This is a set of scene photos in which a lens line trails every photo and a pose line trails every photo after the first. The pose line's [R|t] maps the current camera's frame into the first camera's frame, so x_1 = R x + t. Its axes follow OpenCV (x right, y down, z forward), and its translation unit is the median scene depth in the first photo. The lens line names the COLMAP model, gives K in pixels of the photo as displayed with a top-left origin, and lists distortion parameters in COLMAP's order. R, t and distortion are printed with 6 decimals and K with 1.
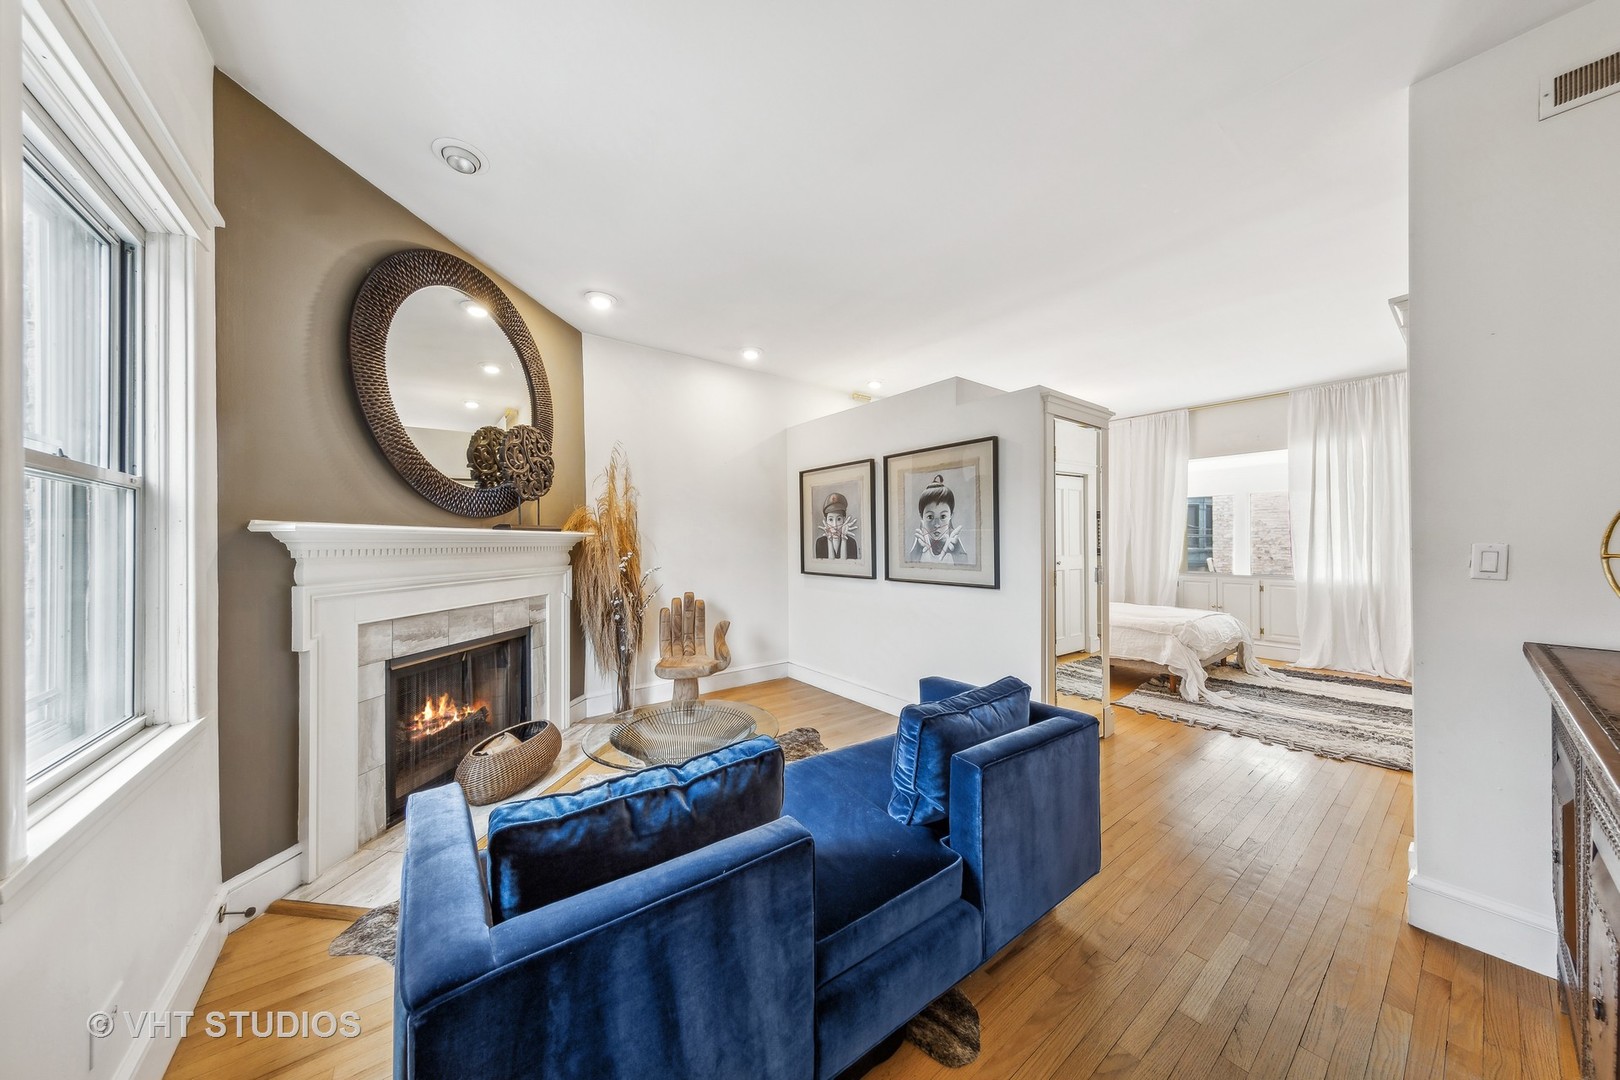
lens RADIAL K [[518.4, 0, 810.2], [0, 518.4, 535.2], [0, 0, 1]] dist [0.002045, 0.000168]
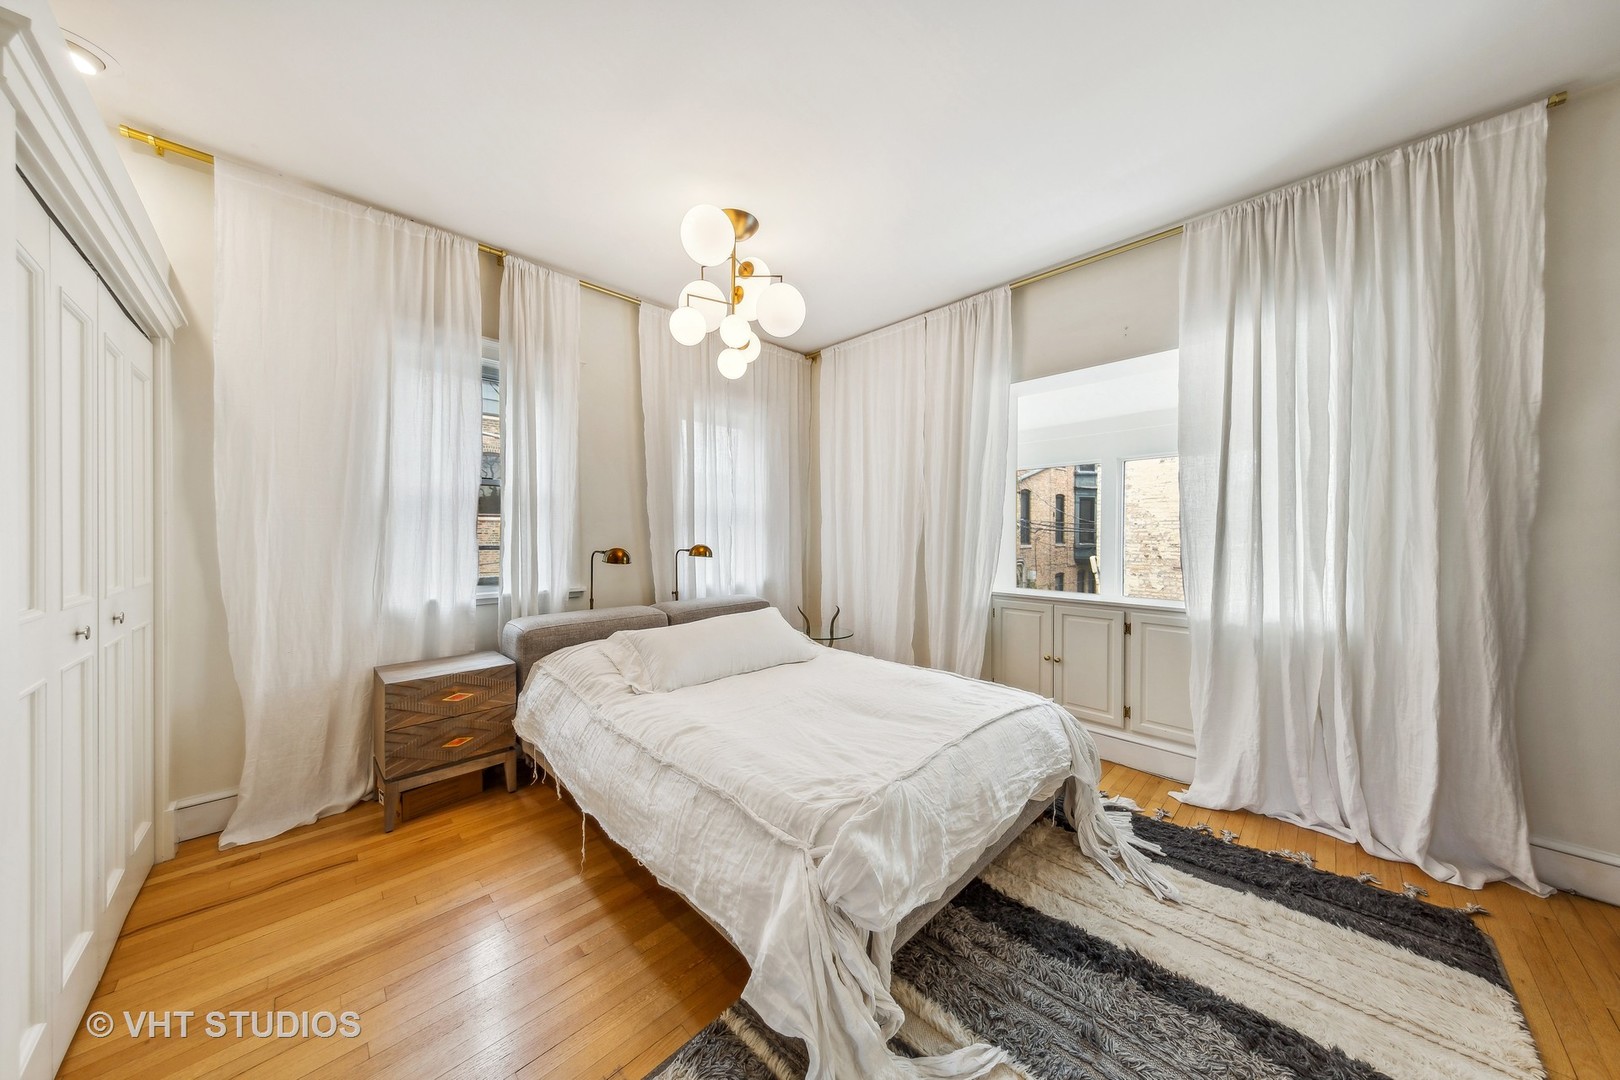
lens RADIAL K [[518.4, 0, 809.6], [0, 518.4, 534.8], [0, 0, 1]] dist [0.002045, 0.000168]
pose [[0.992179, 0.005877, 0.124686, 0.549233], [-0.007446, 0.999899, 0.012121, 0.008500], [-0.124602, -0.012955, 0.992122, 0.592694]]
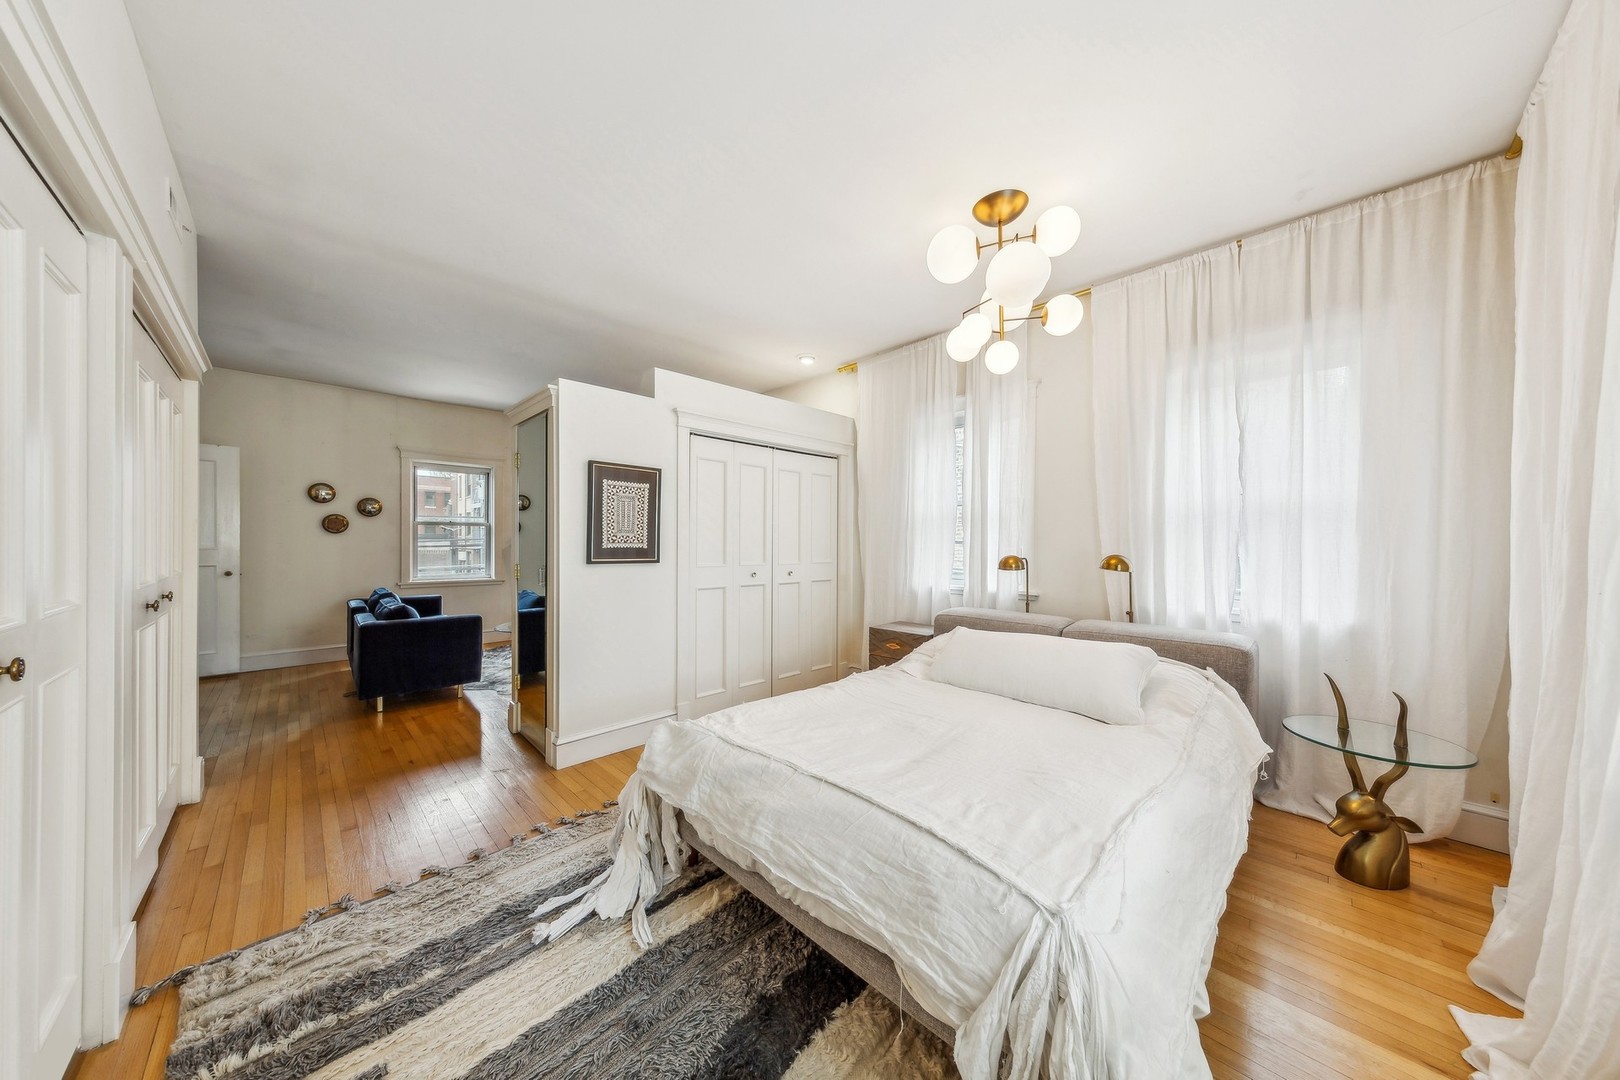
lens RADIAL K [[518.4, 0, 810.1], [0, 518.4, 545.3], [0, 0, 1]] dist [0.002045, 0.000168]
pose [[0.125298, 0.011392, -0.992054, 1.239827], [0.009602, 0.999873, 0.012695, 0.010327], [0.992073, -0.011116, 0.125172, 1.046757]]
